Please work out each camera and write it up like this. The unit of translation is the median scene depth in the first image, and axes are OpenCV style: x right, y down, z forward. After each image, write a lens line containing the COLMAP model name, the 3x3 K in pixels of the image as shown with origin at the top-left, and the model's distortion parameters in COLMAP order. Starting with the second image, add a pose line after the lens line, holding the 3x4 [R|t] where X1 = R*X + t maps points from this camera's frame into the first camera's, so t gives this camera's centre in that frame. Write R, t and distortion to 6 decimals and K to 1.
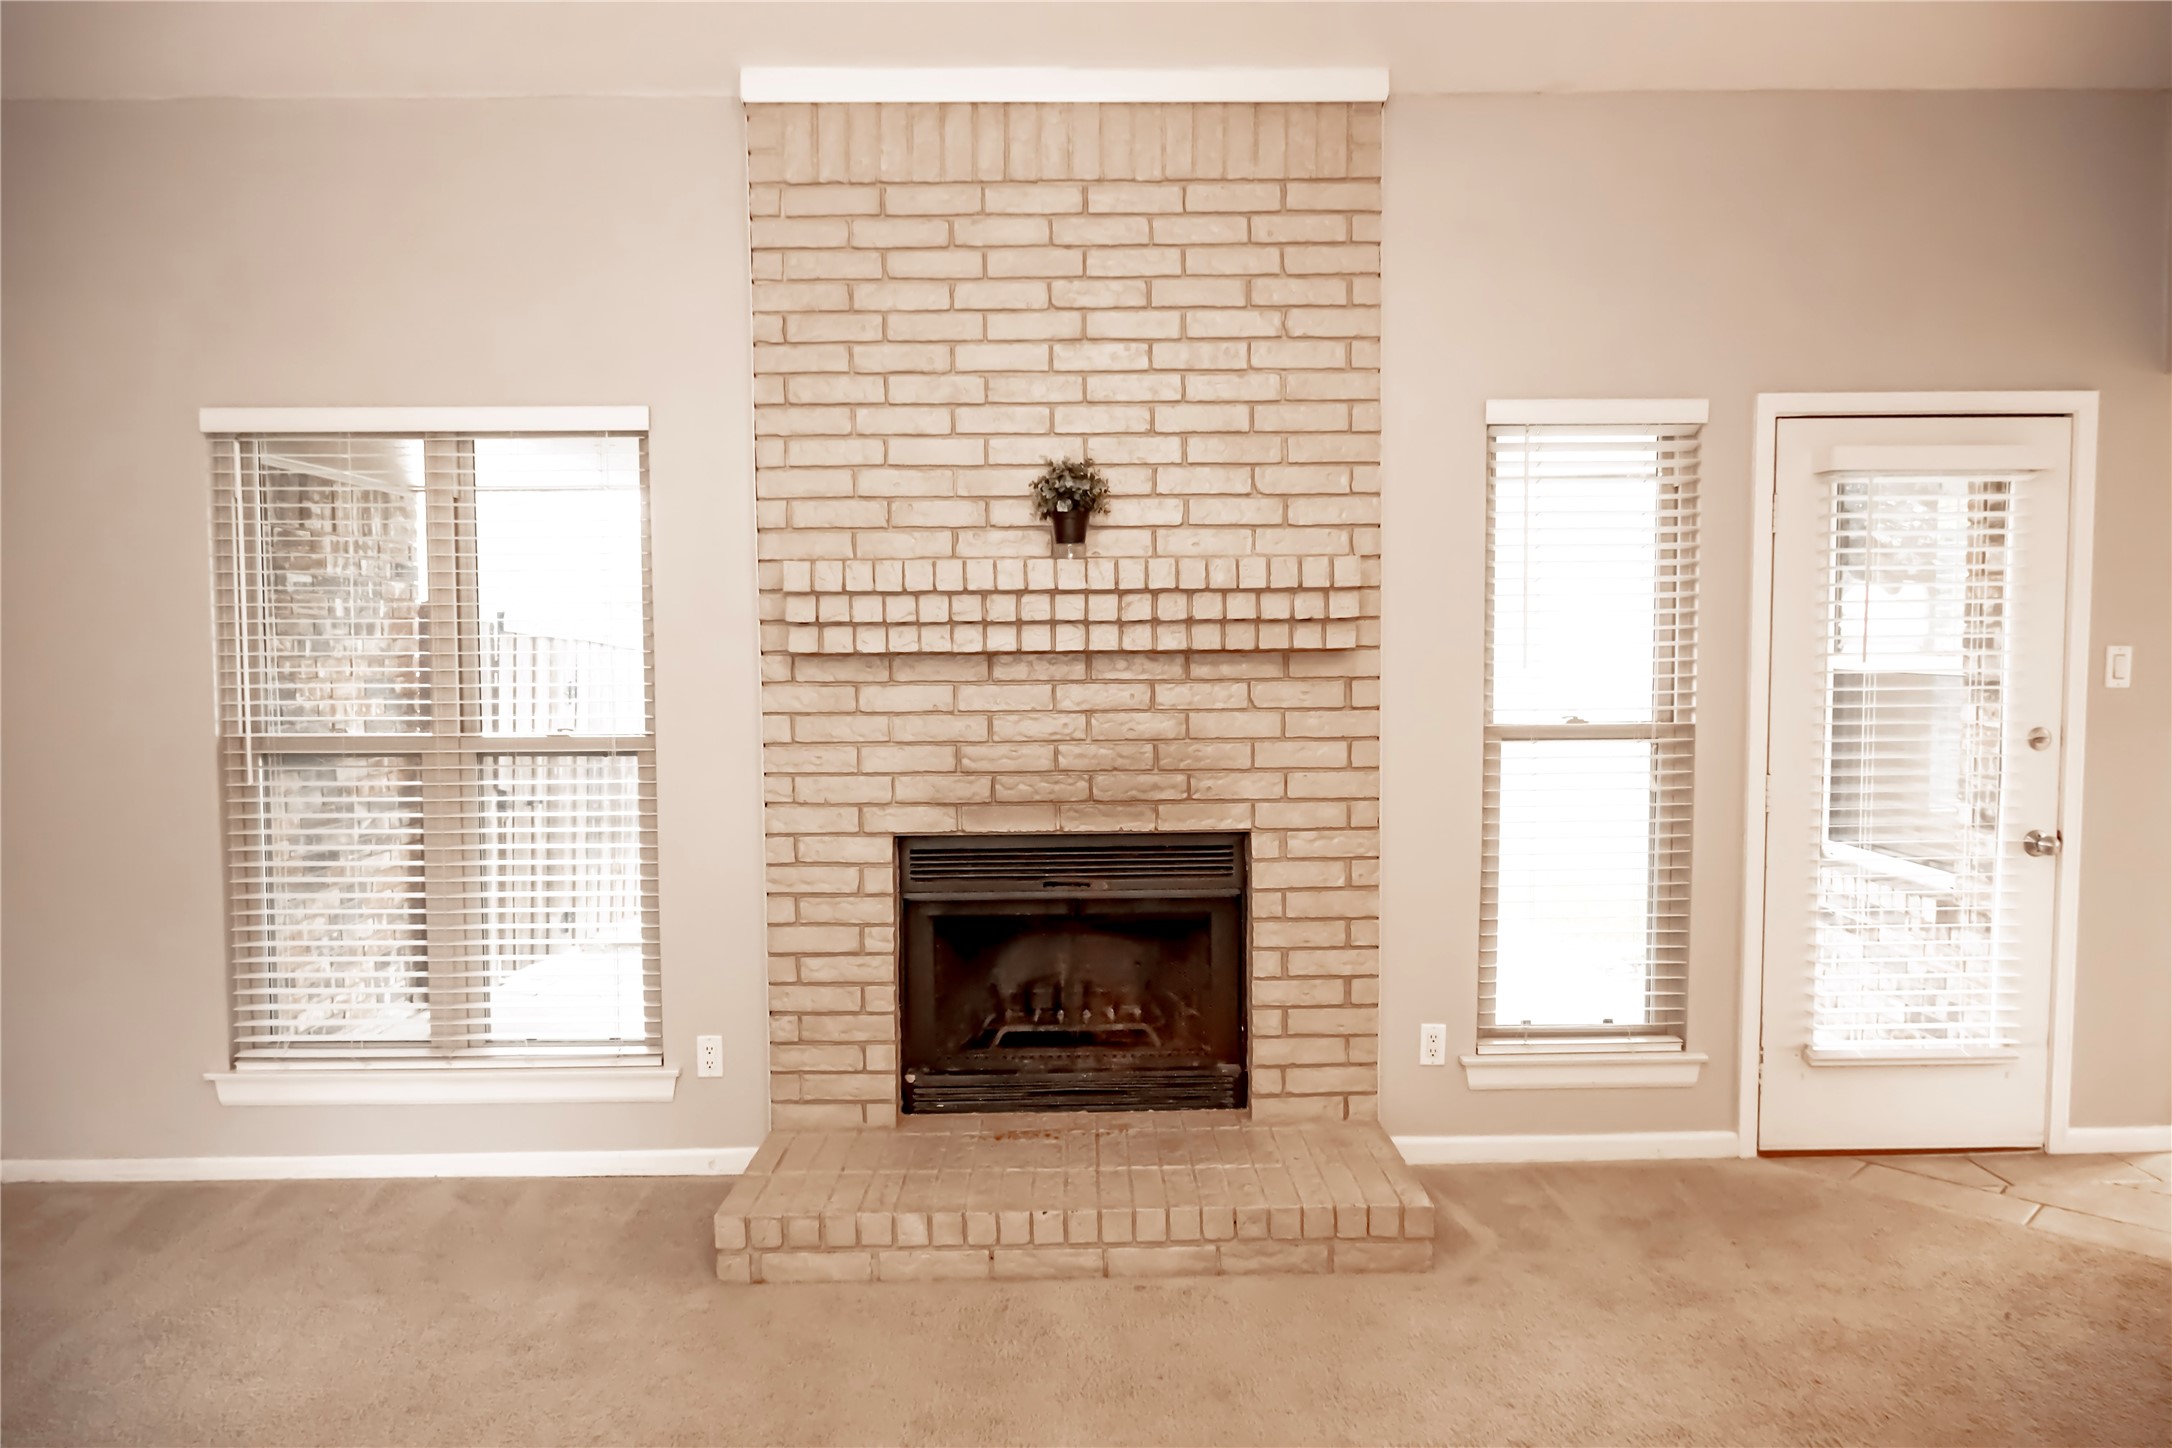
lens RADIAL K [[1403.9, 0, 1090.0], [0, 1403.9, 730.8], [0, 0, 1]] dist [-0.012714, 0.001074]
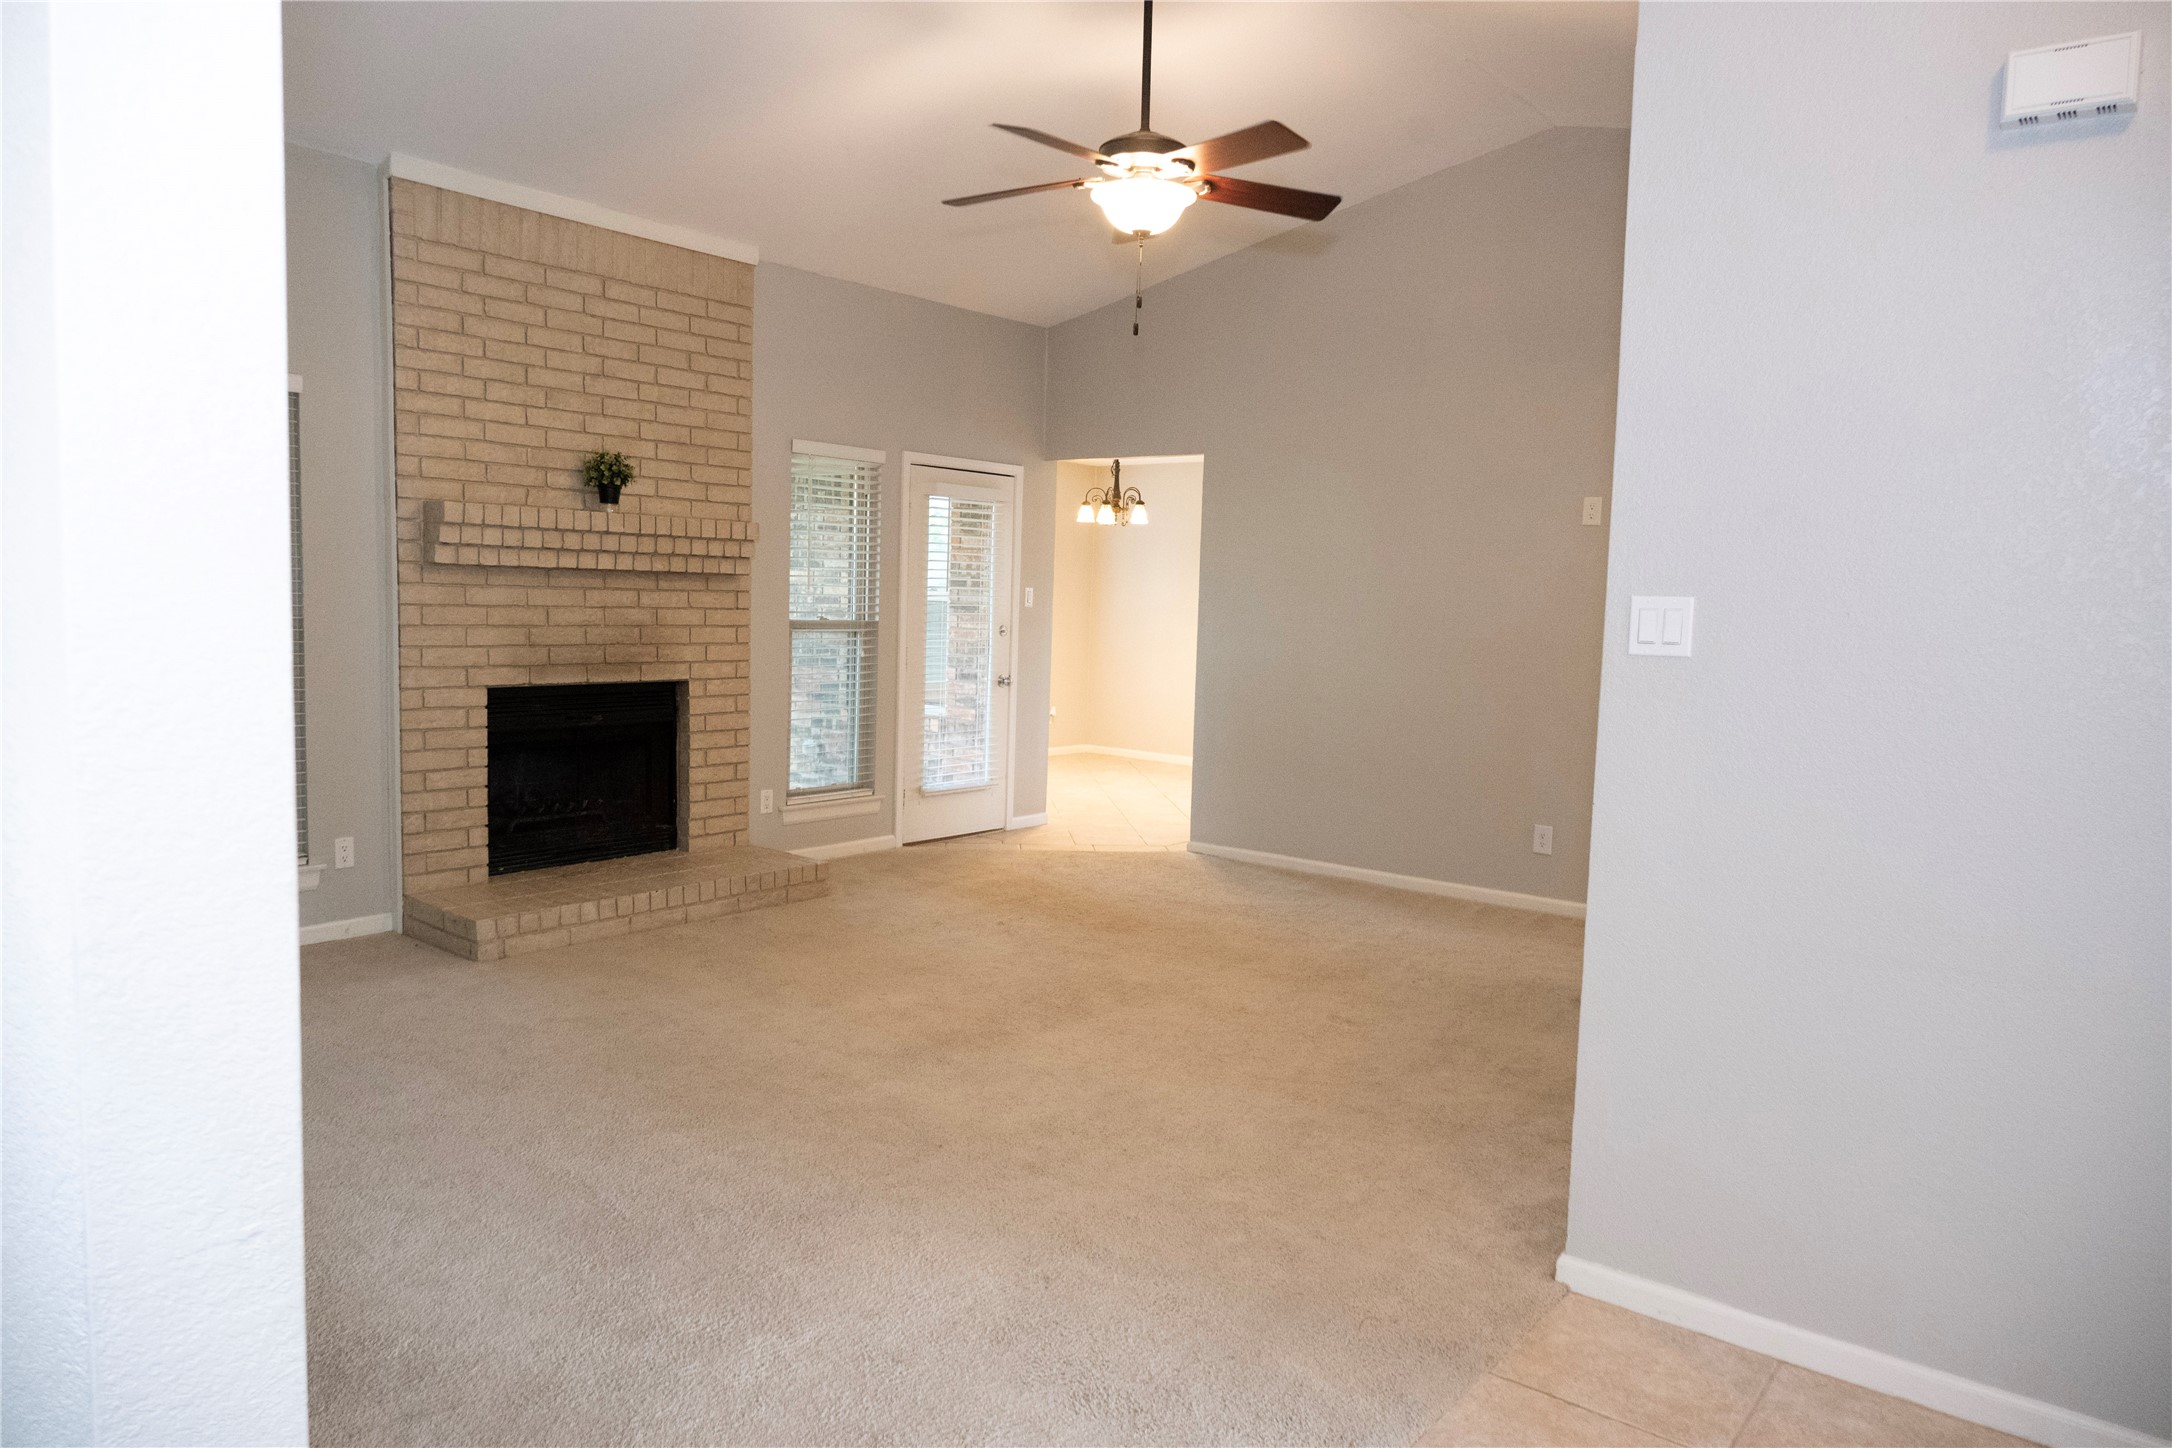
lens RADIAL K [[1403.9, 0, 1090.0], [0, 1403.9, 730.8], [0, 0, 1]] dist [-0.012714, 0.001074]
pose [[0.639581, -0.046298, 0.767328, -0.884360], [0.012767, 0.998687, 0.049616, 0.054858], [-0.768618, -0.021937, 0.639332, -0.460176]]
